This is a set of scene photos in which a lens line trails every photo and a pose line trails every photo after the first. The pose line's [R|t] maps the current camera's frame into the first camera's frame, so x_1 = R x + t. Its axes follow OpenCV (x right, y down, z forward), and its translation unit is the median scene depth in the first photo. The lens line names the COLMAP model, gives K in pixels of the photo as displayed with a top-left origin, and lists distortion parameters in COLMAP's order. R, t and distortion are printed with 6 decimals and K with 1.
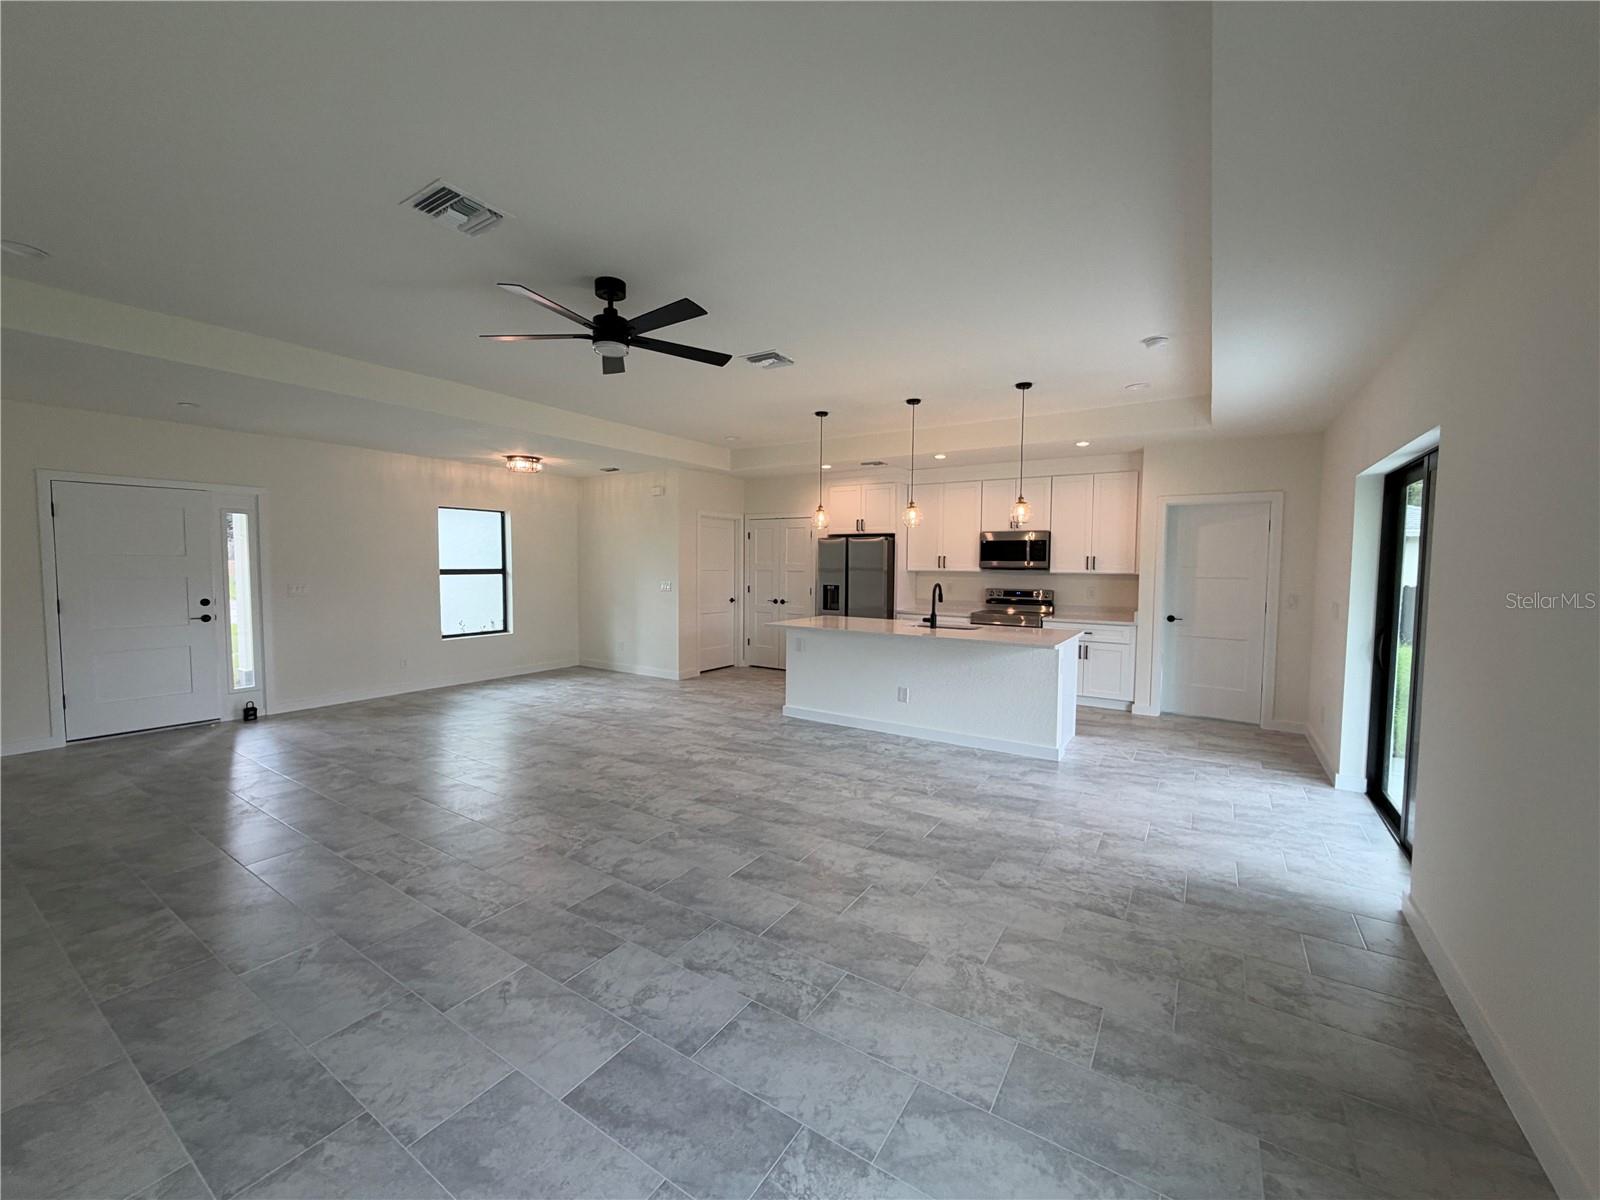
lens RADIAL K [[638.4, 0, 798.0], [0, 638.4, 598.3], [0, 0, 1]] dist [0.001442, 0.000477]
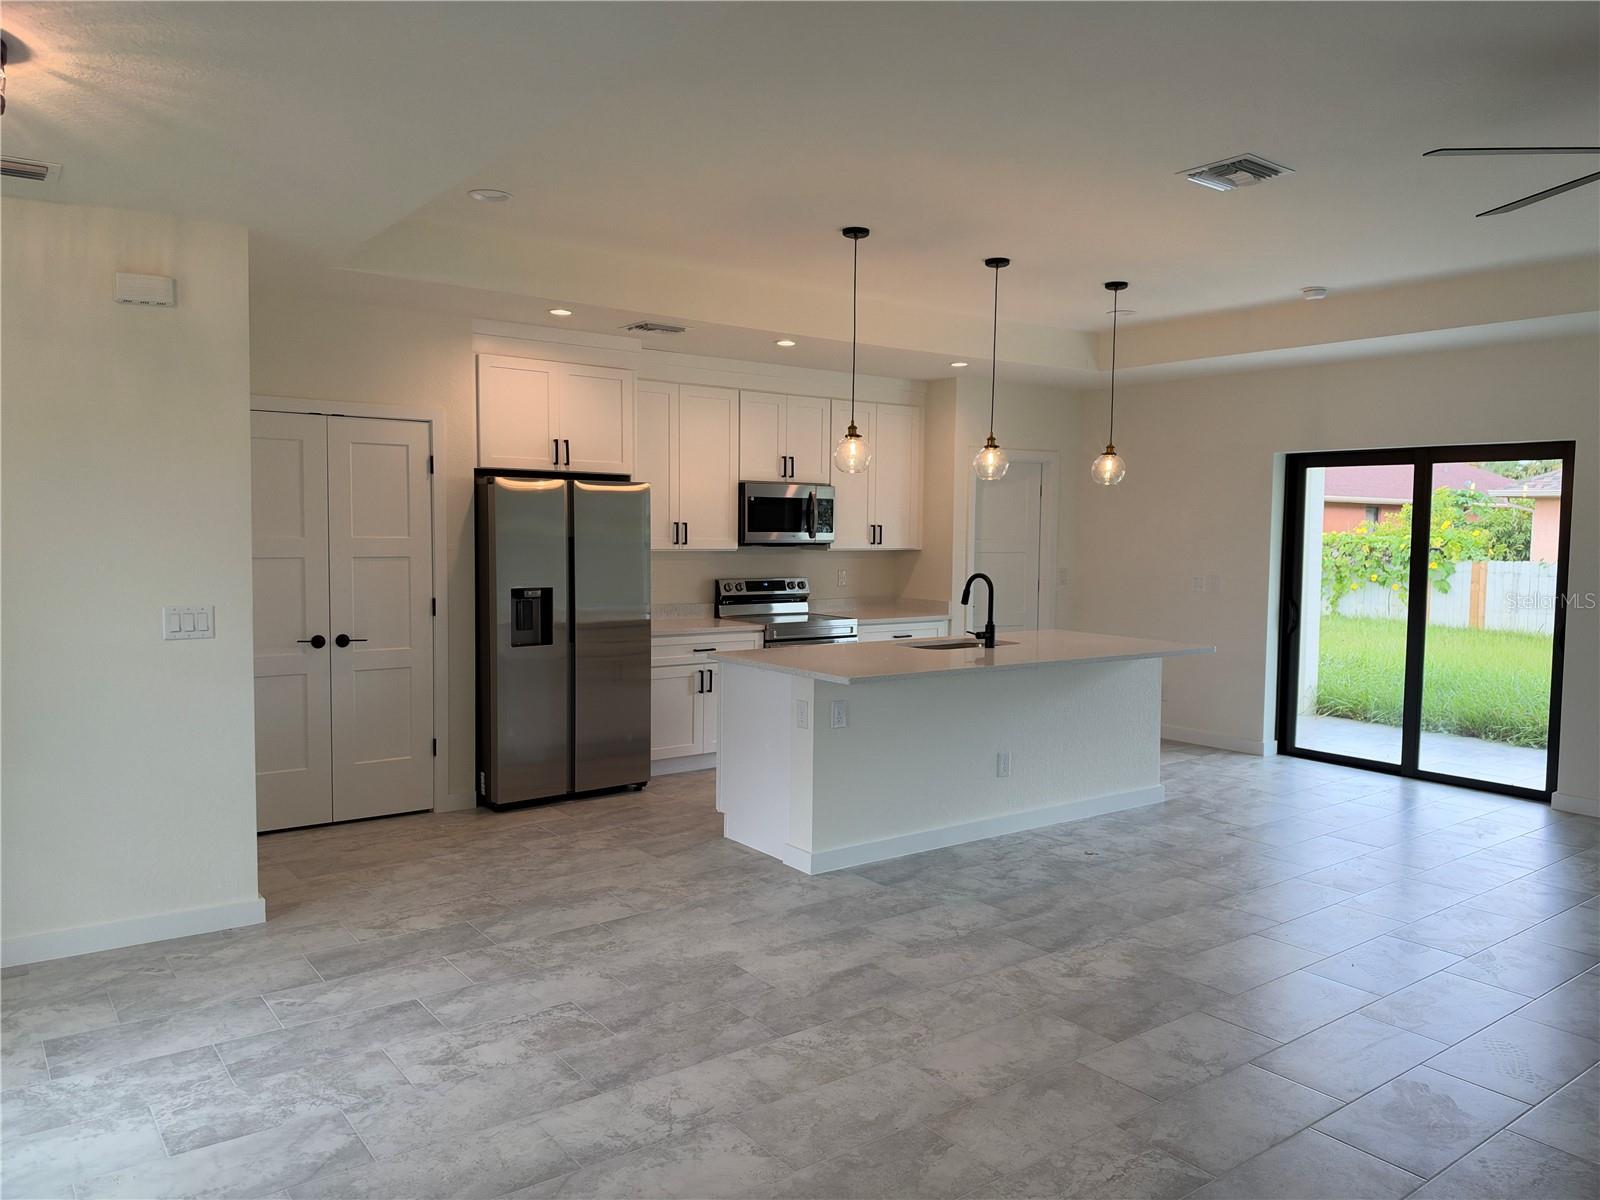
lens RADIAL K [[1152.6, 0, 800.0], [0, 1152.6, 600.0], [0, 0, 1]] dist [0.067977, -0.001664]
pose [[0.339654, -0.060562, 0.938599, -0.861872], [0.045949, 0.997802, 0.047754, -0.057998], [-0.939427, 0.026908, 0.341690, 0.787972]]
